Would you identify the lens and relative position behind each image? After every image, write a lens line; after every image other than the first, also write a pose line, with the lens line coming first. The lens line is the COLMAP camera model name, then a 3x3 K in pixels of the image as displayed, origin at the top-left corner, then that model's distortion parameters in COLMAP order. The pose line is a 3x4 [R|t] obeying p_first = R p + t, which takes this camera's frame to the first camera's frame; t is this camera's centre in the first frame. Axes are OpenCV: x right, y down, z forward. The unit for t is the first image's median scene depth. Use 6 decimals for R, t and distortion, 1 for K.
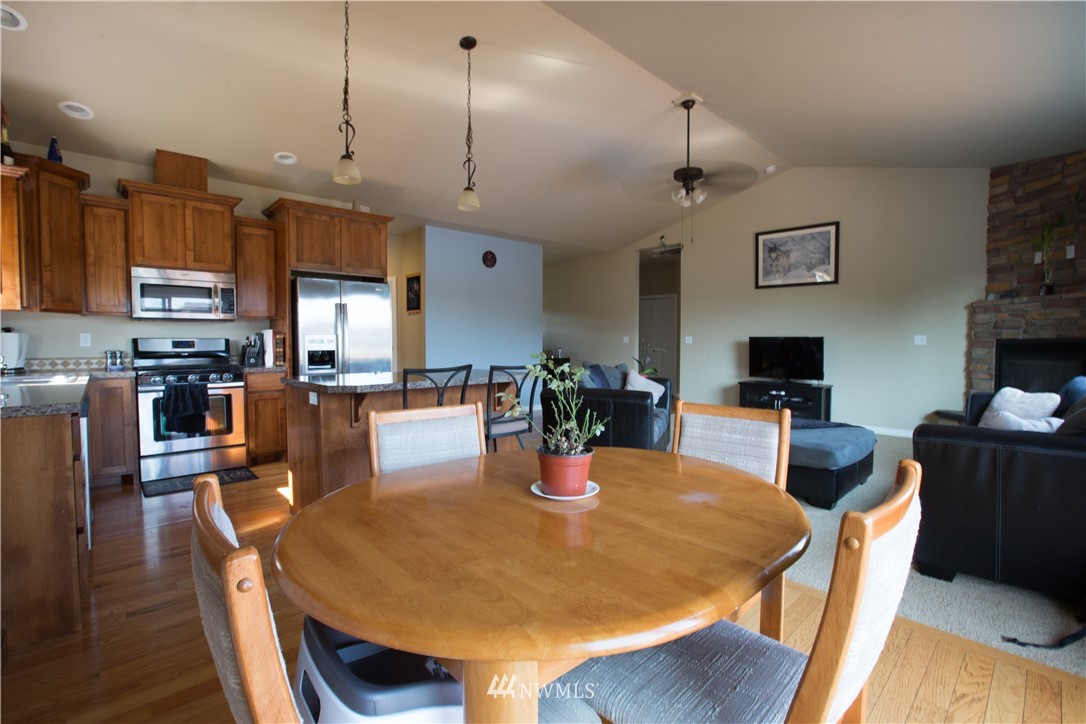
lens RADIAL K [[493.8, 0, 550.6], [0, 493.8, 361.3], [0, 0, 1]] dist [-0.035121, 0.007423]
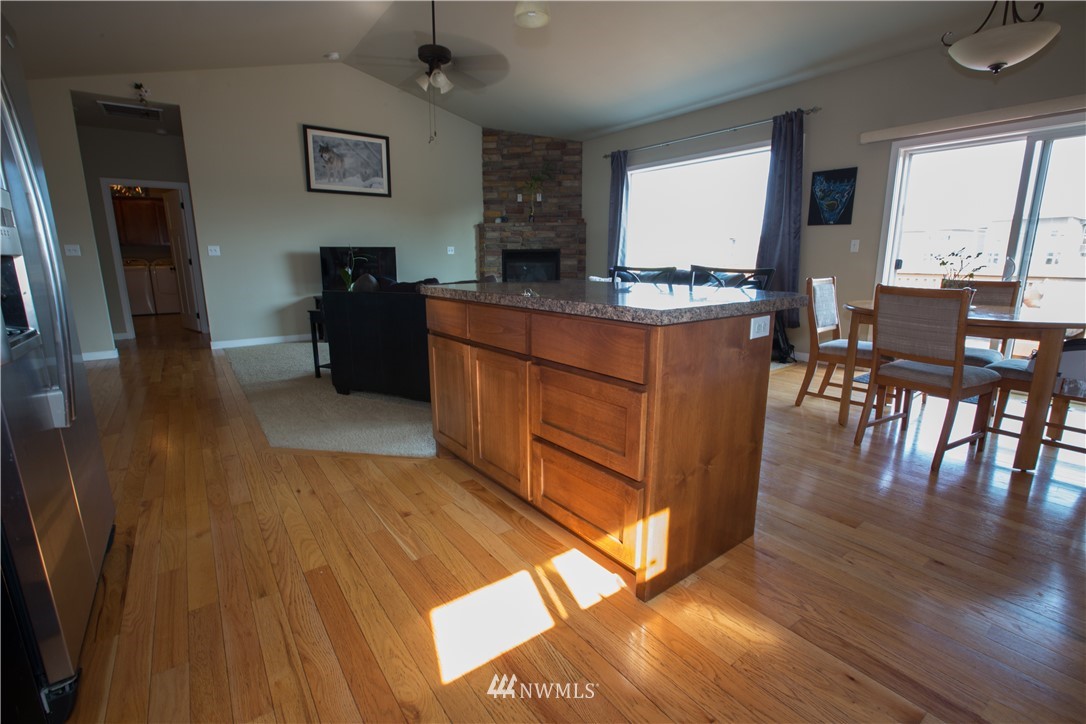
lens RADIAL K [[493.8, 0, 550.6], [0, 493.8, 361.3], [0, 0, 1]] dist [-0.035121, 0.007423]
pose [[0.106756, -0.217462, 0.970213, -0.612188], [0.039328, 0.975949, 0.214420, -0.027102], [-0.993507, 0.015266, 0.112741, 0.633738]]
